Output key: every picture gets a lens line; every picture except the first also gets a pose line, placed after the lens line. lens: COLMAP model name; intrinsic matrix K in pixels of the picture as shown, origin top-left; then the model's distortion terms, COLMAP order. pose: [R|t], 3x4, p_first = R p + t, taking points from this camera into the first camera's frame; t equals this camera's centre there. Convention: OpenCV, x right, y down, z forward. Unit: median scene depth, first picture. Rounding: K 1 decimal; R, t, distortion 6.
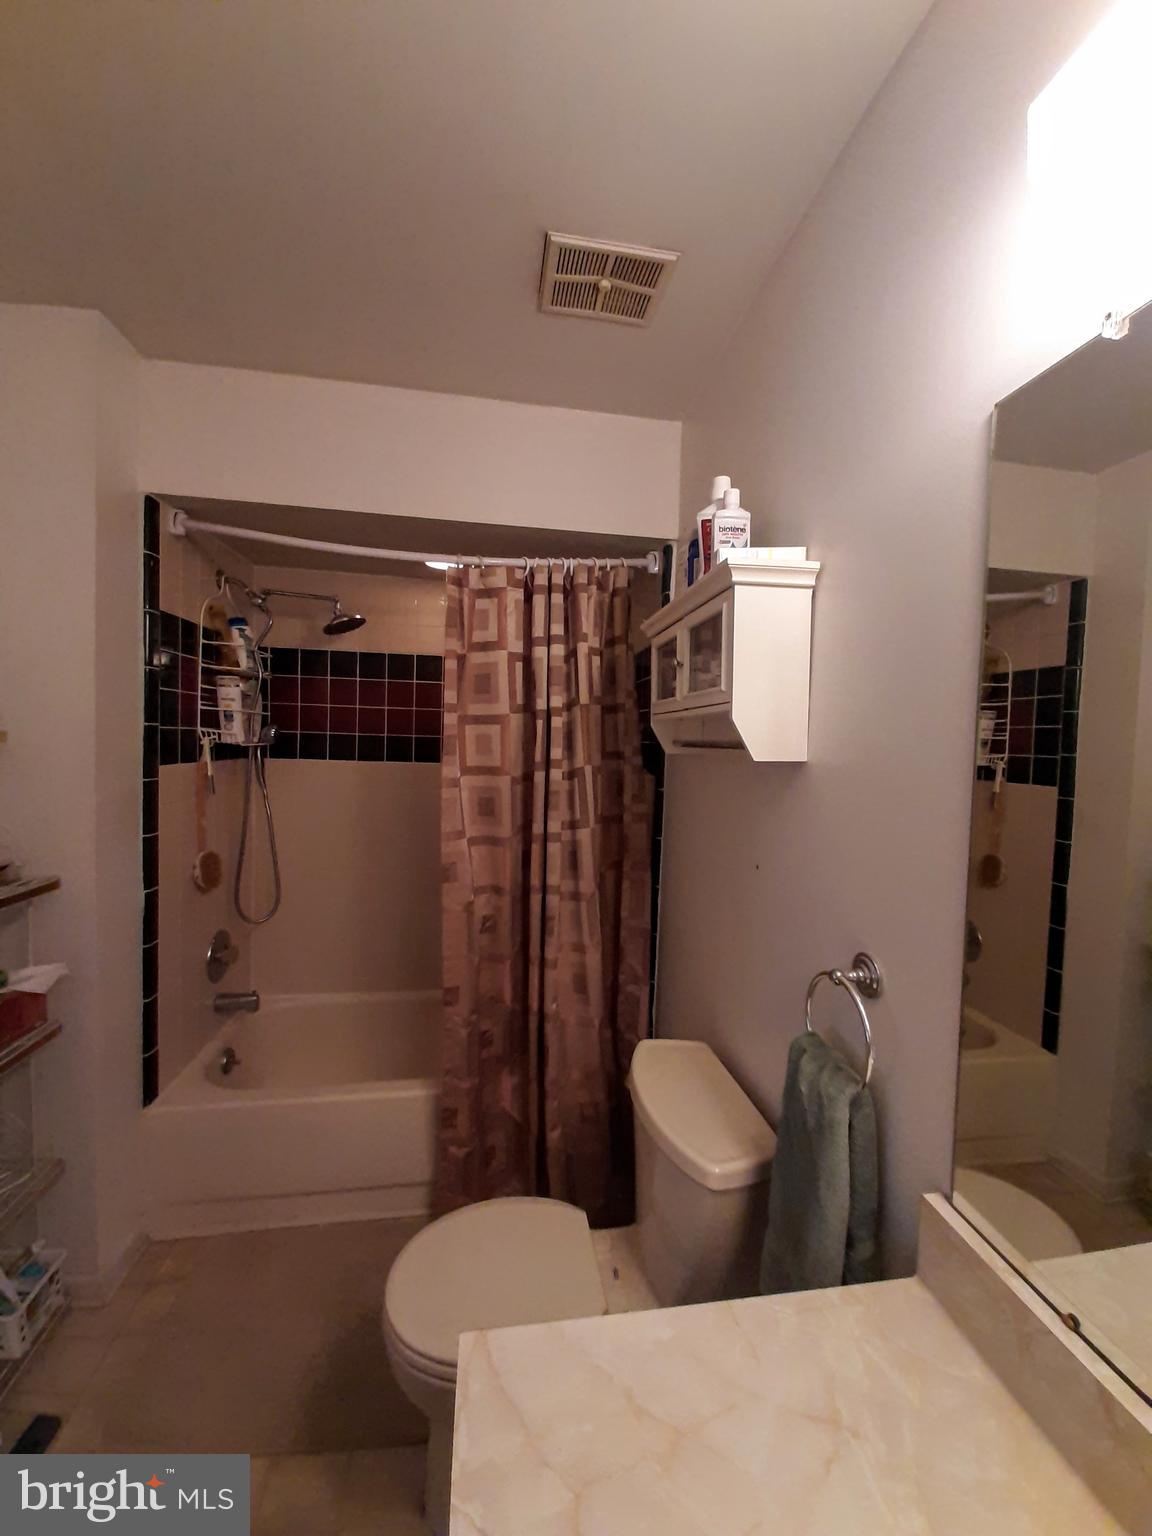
lens RADIAL K [[603.0, 0, 567.6], [0, 603.0, 765.8], [0, 0, 1]] dist [0.003999, -0.004816]
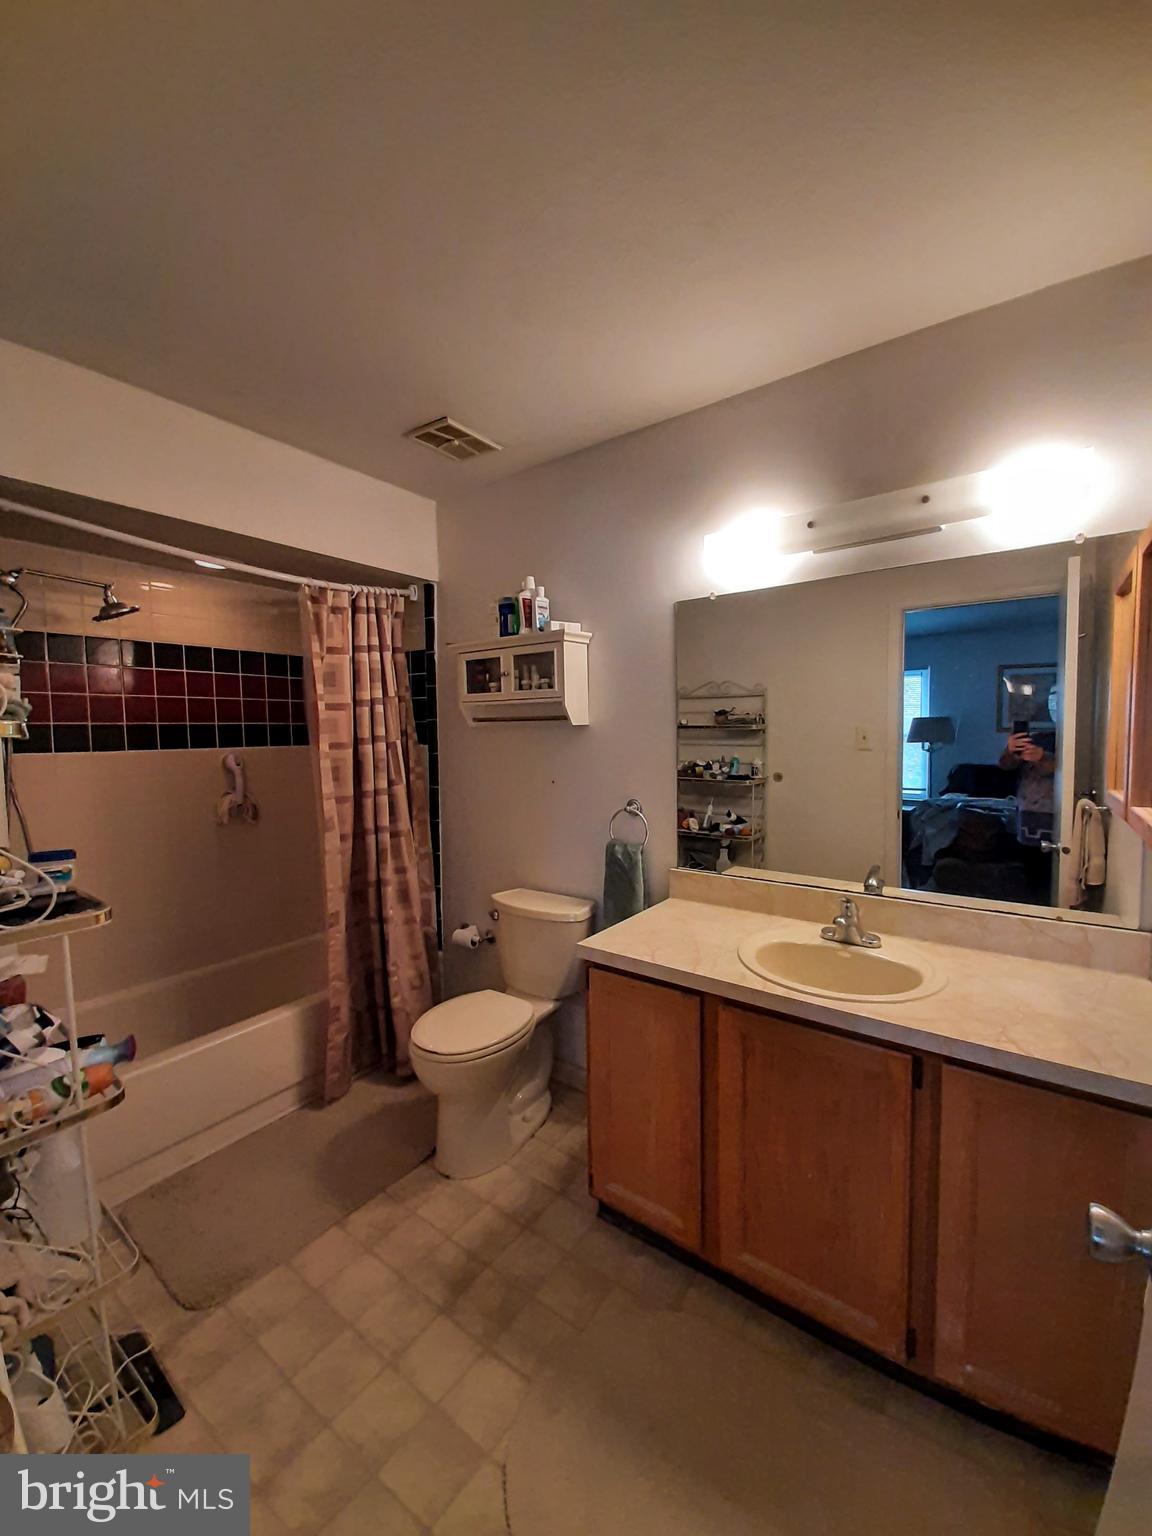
lens RADIAL K [[603.0, 0, 587.5], [0, 603.0, 774.2], [0, 0, 1]] dist [0.003999, -0.004816]
pose [[0.700220, -0.086192, 0.708705, -0.677802], [0.062691, 0.996274, 0.059226, 0.024615], [-0.711169, 0.002958, 0.703015, -0.304274]]
